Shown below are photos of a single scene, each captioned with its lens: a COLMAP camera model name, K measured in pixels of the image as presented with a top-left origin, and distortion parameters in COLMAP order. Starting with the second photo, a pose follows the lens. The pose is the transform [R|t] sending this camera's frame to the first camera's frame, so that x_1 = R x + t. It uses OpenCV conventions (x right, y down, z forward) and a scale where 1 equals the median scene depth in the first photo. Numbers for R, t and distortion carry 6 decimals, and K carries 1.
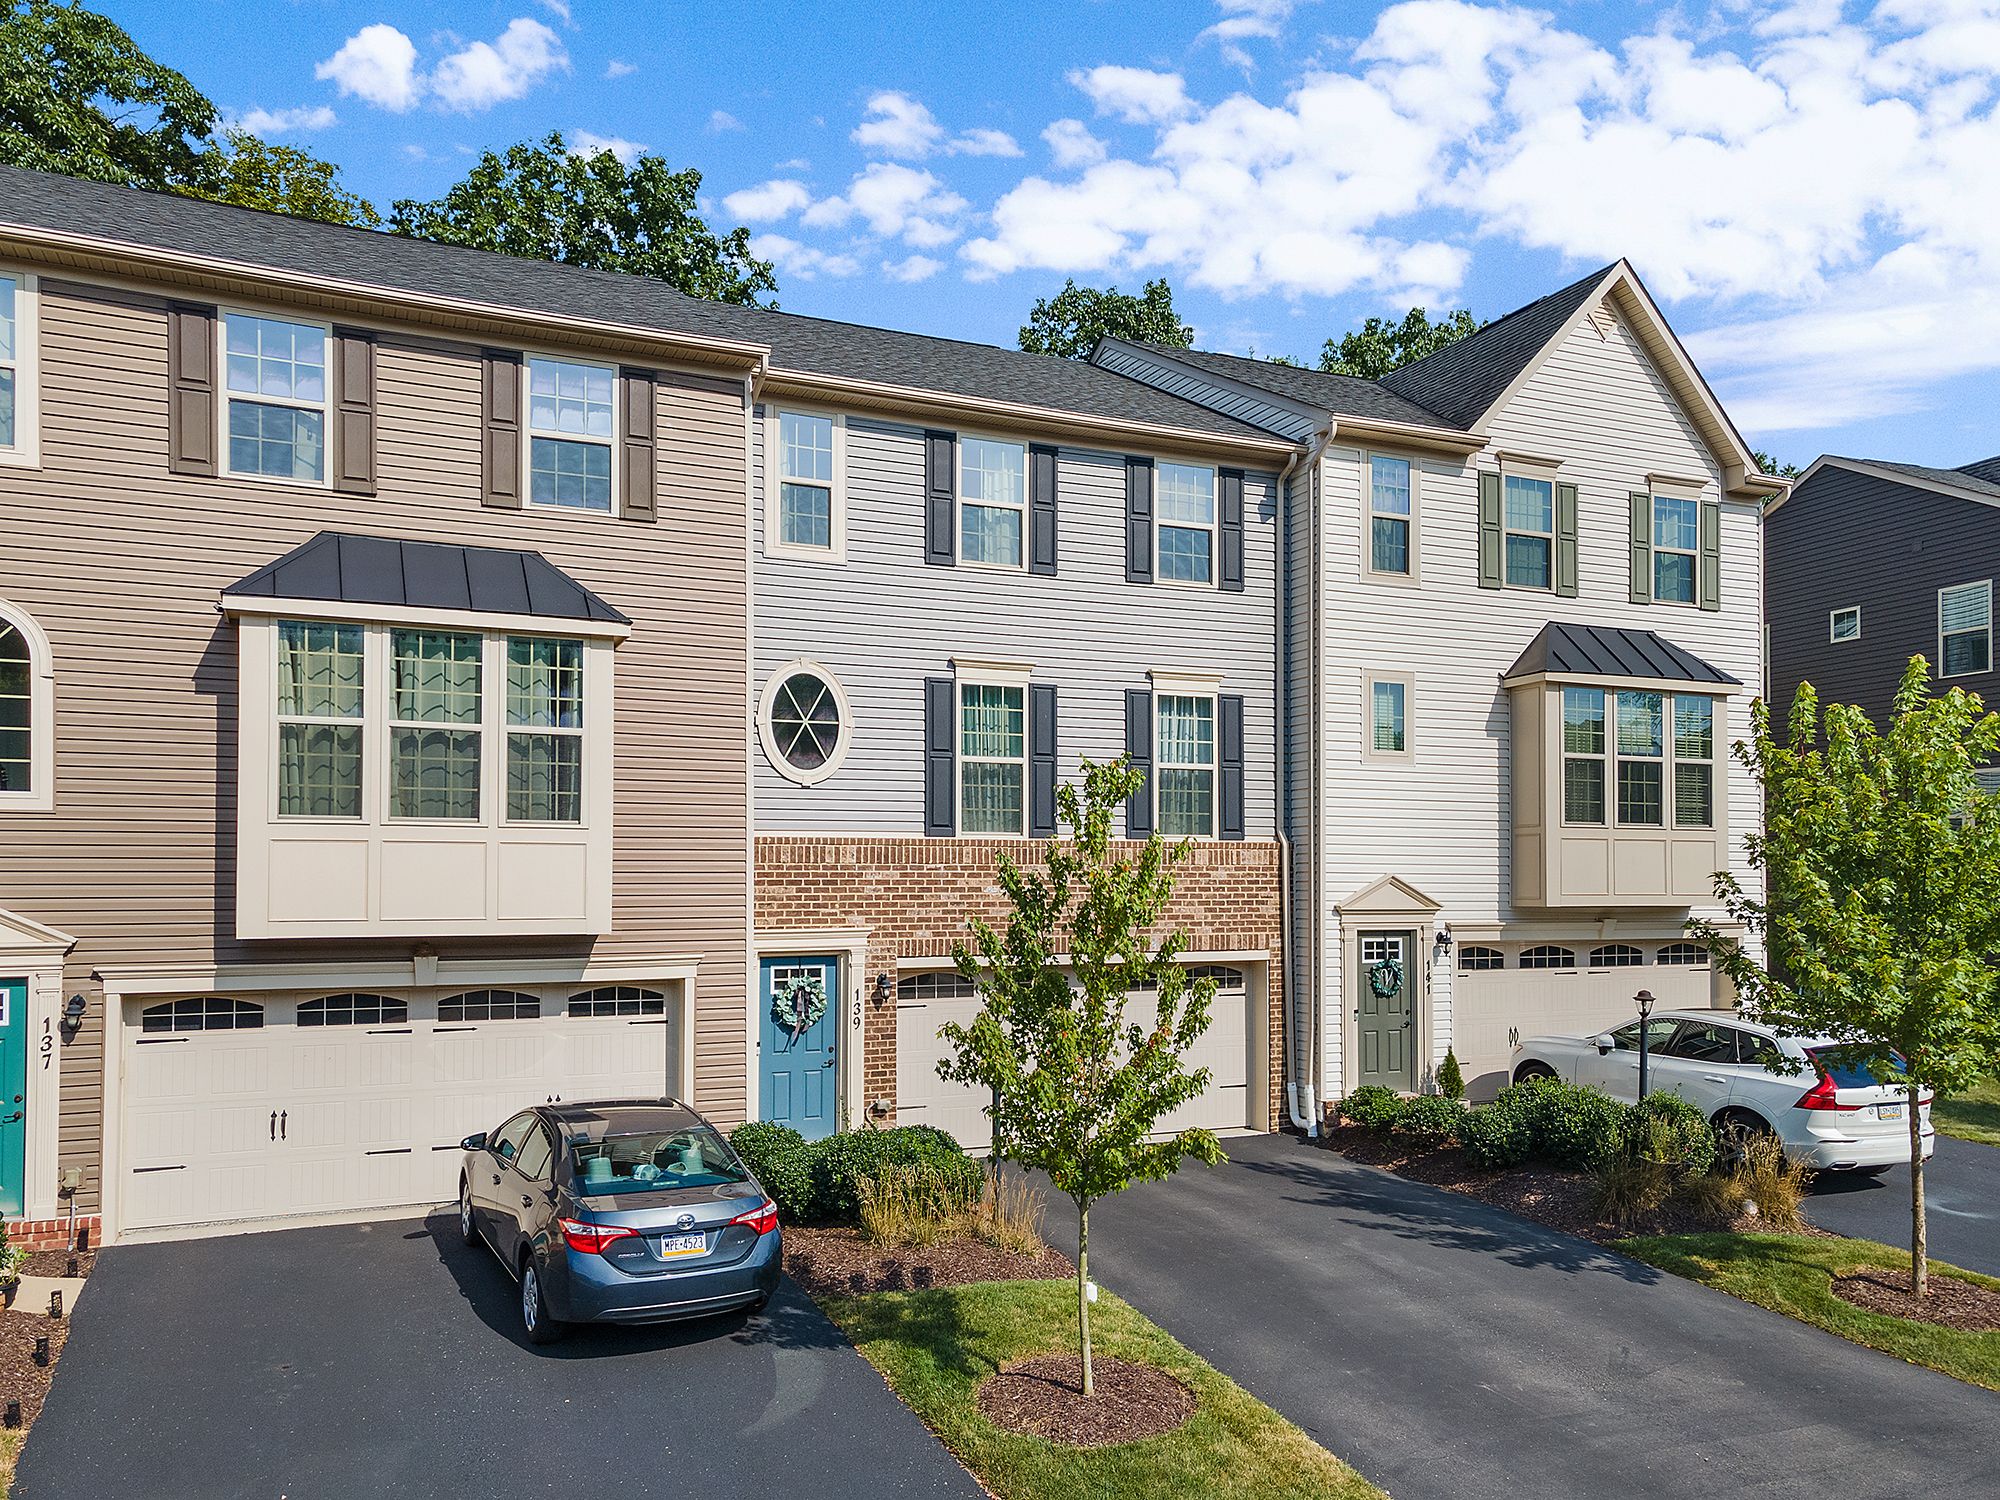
lens RADIAL K [[1475.9, 0, 1000.0], [0, 1475.9, 750.0], [0, 0, 1]] dist [0.036099, -0.003198]
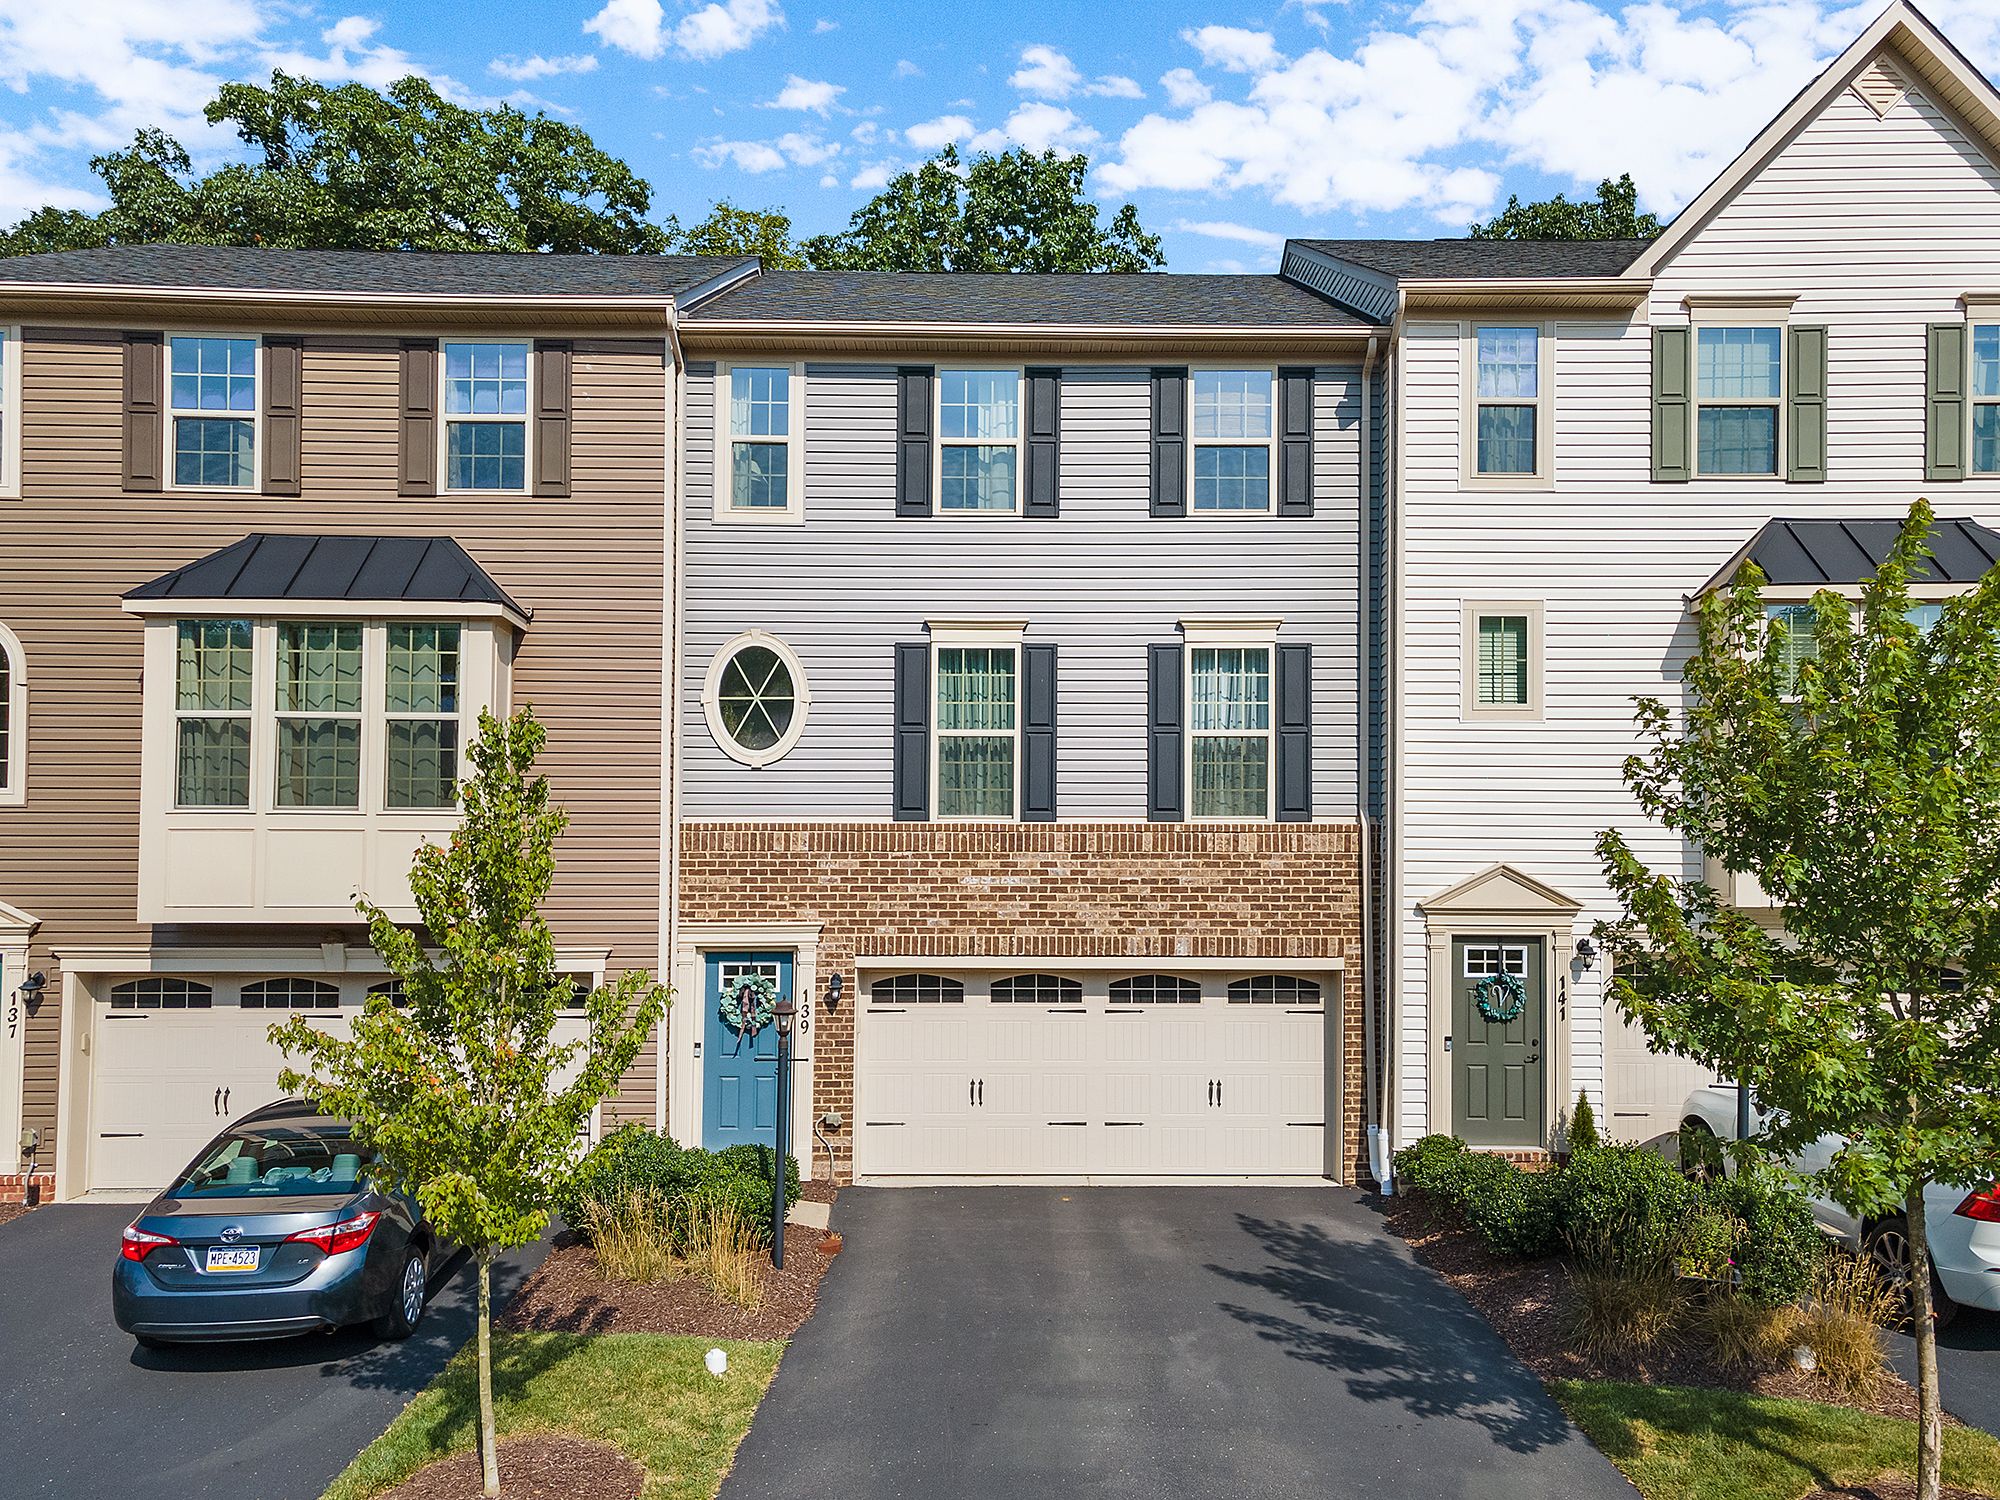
lens RADIAL K [[1489.8, 0, 1000.0], [0, 1489.8, 750.0], [0, 0, 1]] dist [0.033784, 0.008763]
pose [[0.918597, -0.032091, -0.393890, 0.367293], [0.032465, 0.999457, -0.005714, 0.022984], [0.393860, -0.007539, 0.919140, 0.198163]]
